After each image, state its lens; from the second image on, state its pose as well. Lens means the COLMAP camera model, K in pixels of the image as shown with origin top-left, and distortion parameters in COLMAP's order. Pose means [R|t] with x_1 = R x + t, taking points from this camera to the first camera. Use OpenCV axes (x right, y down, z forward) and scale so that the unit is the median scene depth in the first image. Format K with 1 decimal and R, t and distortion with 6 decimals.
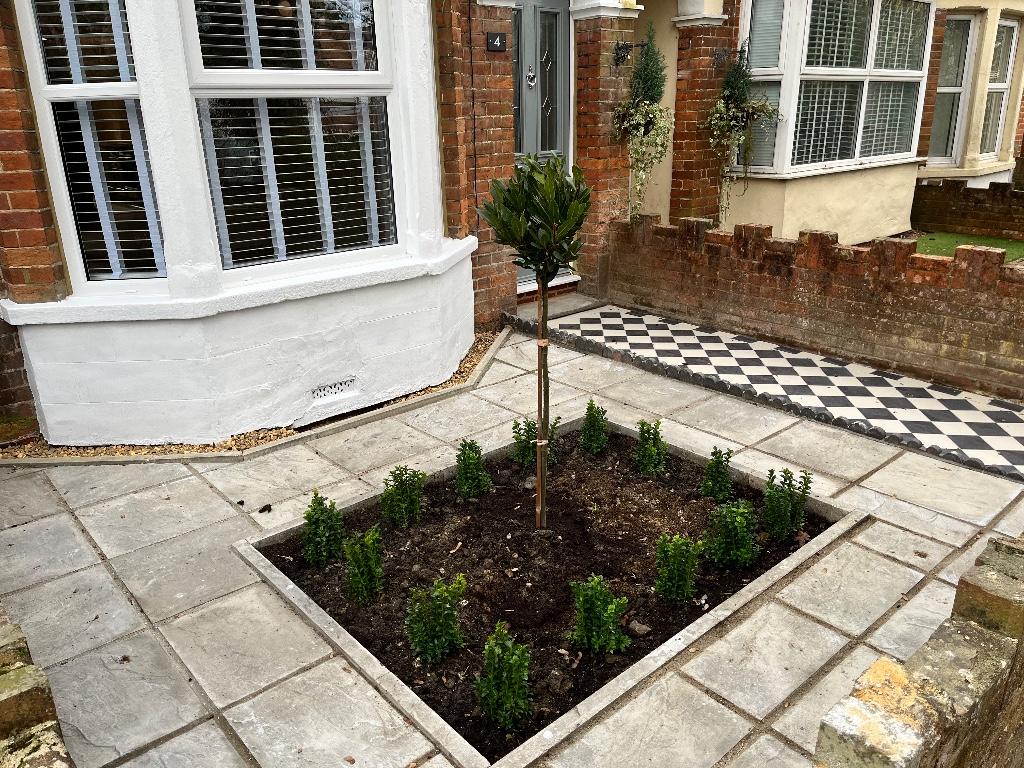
lens RADIAL K [[764.0, 0, 512.5], [0, 764.0, 378.7], [0, 0, 1]] dist [0.058343, -0.097789]
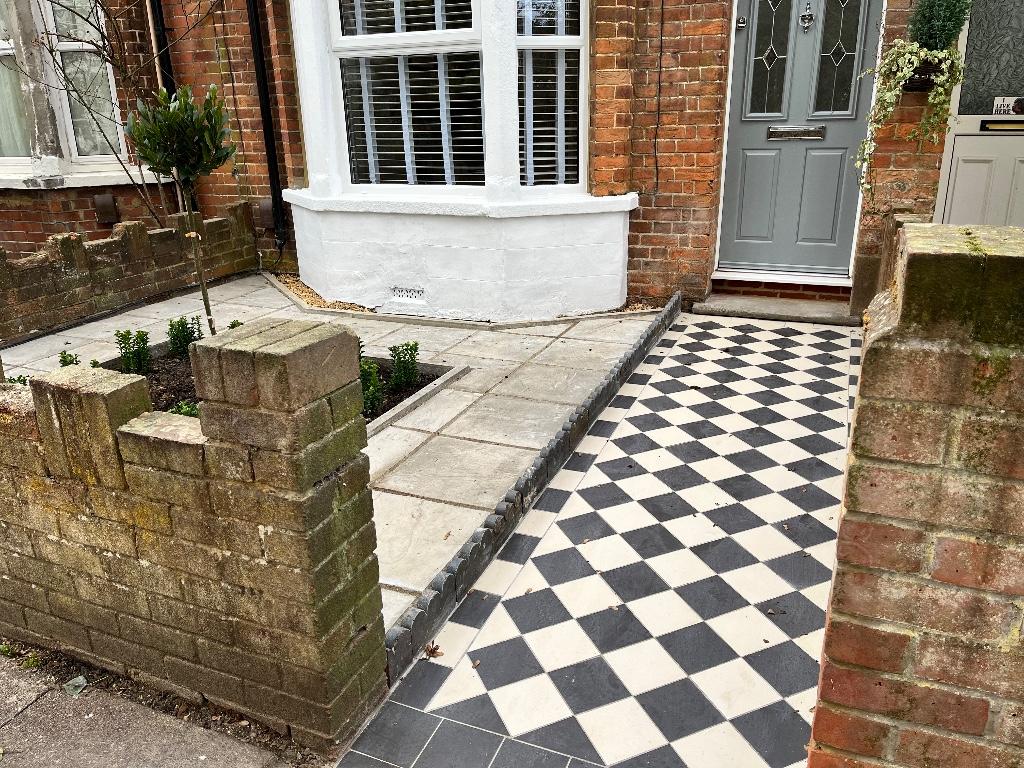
lens RADIAL K [[774.2, 0, 518.1], [0, 774.2, 382.2], [0, 0, 1]] dist [0.080237, -0.101187]
pose [[0.440733, 0.311821, -0.841737, 0.980964], [-0.288241, 0.937227, 0.196273, -0.154627], [0.850101, 0.156119, 0.502947, 0.549747]]
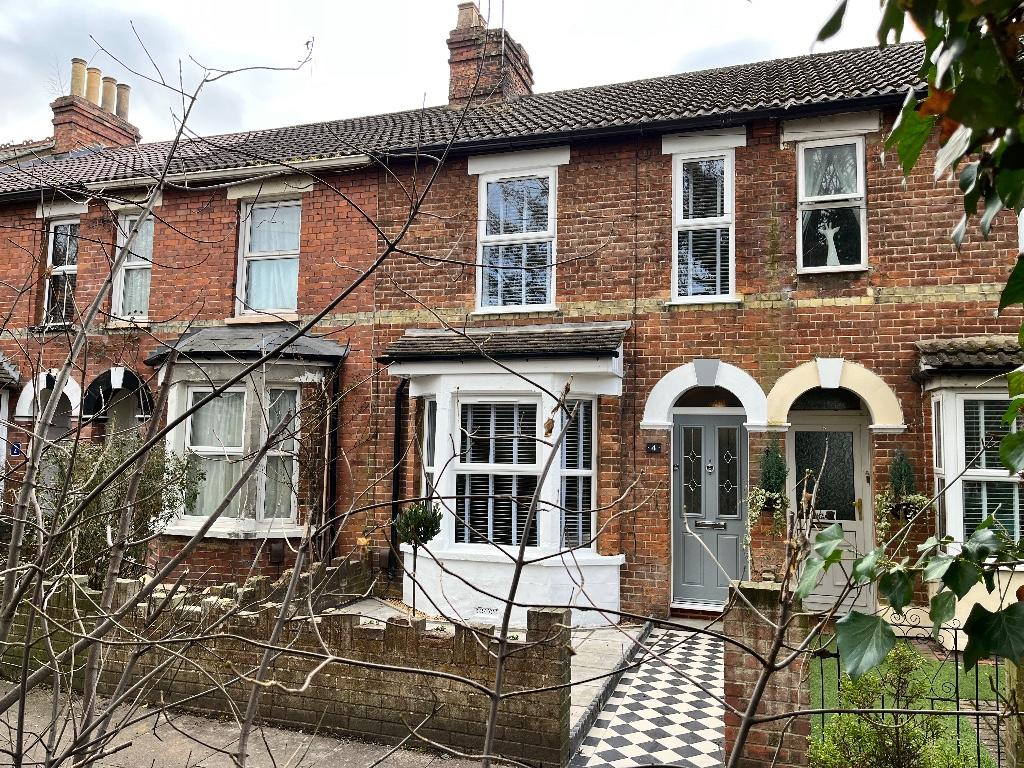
lens RADIAL K [[774.2, 0, 518.1], [0, 774.2, 382.2], [0, 0, 1]] dist [0.080237, -0.101187]
pose [[0.505298, -0.045647, -0.861737, 1.644677], [-0.316306, 0.919302, -0.234169, -0.089862], [0.802885, 0.390898, 0.450083, -0.095388]]
